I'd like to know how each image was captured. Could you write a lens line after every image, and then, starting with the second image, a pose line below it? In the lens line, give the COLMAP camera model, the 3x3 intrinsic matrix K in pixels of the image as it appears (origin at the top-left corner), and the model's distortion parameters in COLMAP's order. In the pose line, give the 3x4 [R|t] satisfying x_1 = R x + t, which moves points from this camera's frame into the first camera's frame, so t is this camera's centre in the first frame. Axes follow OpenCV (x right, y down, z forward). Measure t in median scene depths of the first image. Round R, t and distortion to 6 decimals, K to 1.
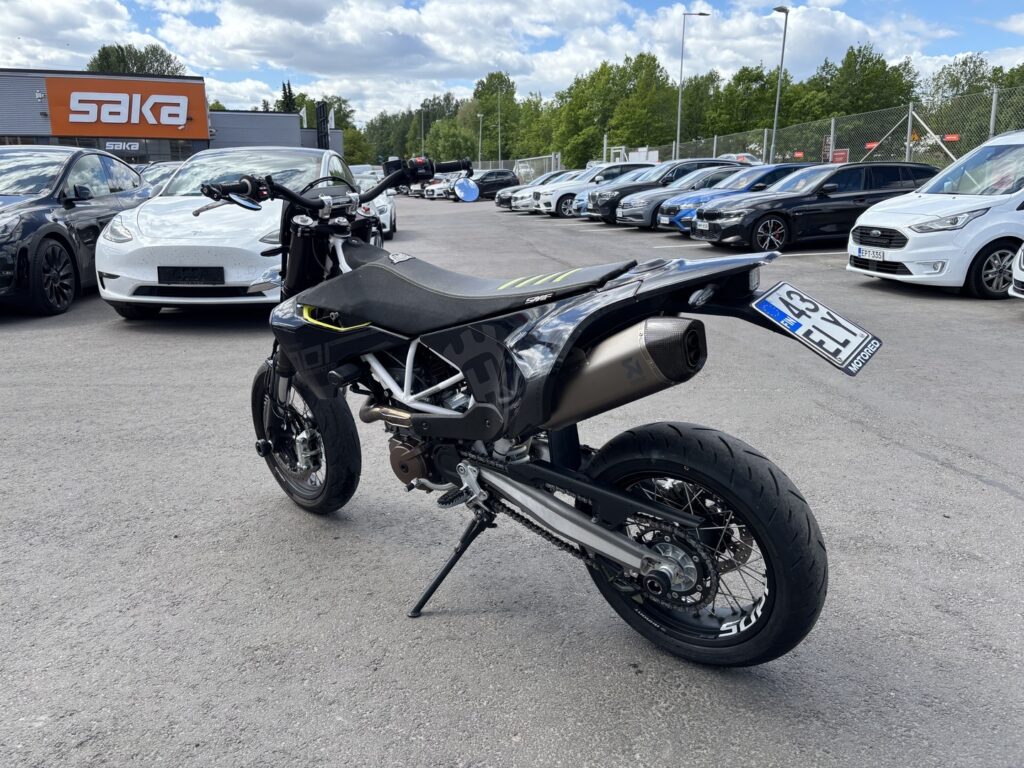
lens RADIAL K [[774.5, 0, 499.2], [0, 774.5, 382.3], [0, 0, 1]] dist [0.054992, -0.066888]
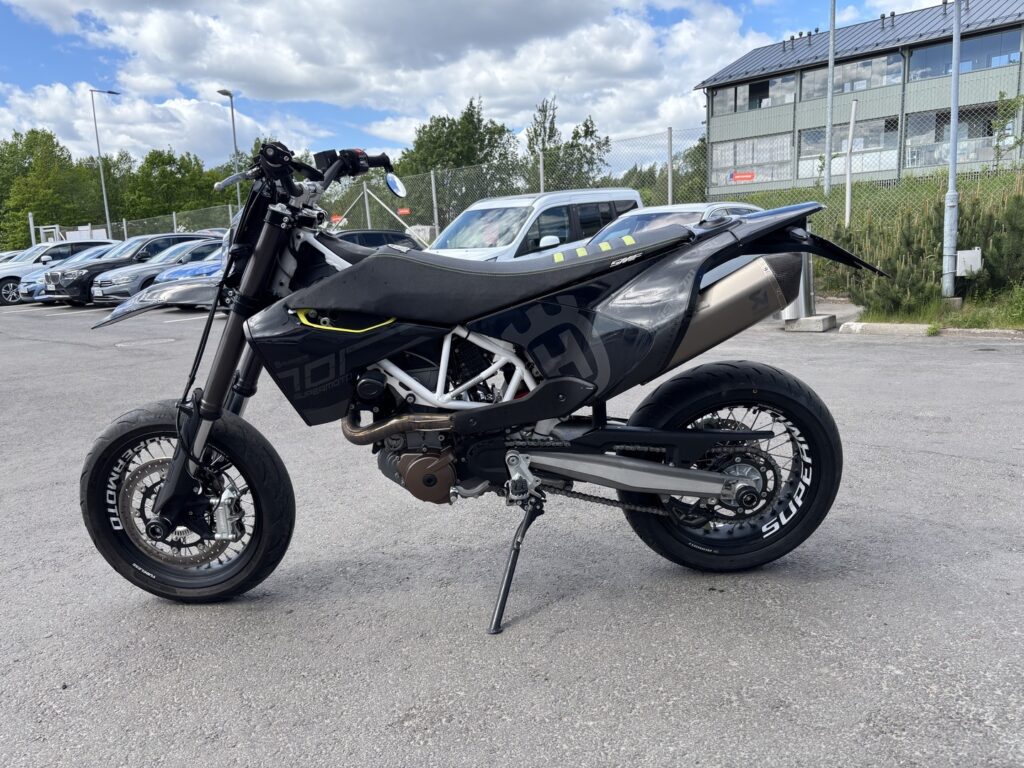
lens RADIAL K [[774.5, 0, 499.2], [0, 774.5, 382.3], [0, 0, 1]] dist [0.054992, -0.066888]
pose [[0.759880, -0.136572, 0.635555, -0.063151], [0.201558, 0.978998, -0.030612, 0.004312], [-0.618026, 0.151363, 0.771449, 0.025599]]
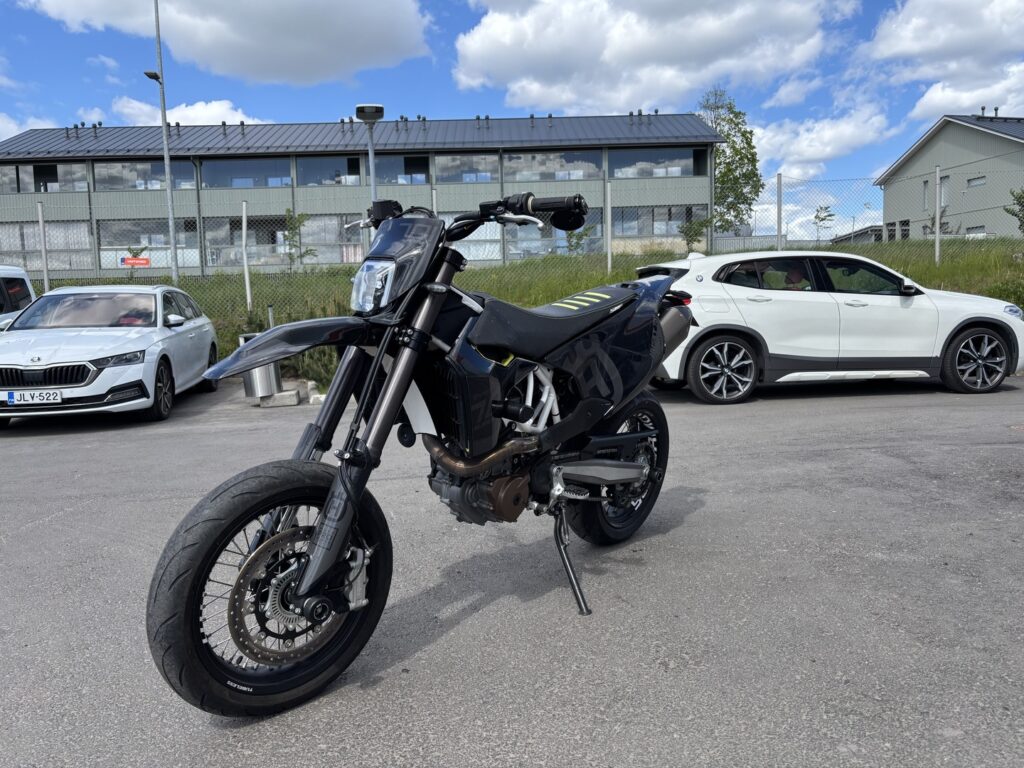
lens RADIAL K [[778.4, 0, 512.0], [0, 778.4, 384.0], [0, 0, 1]] dist [0.026817, -0.003432]
pose [[-0.008460, -0.084993, 0.996346, -0.114169], [0.287846, 0.954001, 0.083826, -0.012279], [-0.957639, 0.287504, 0.016394, 0.097813]]
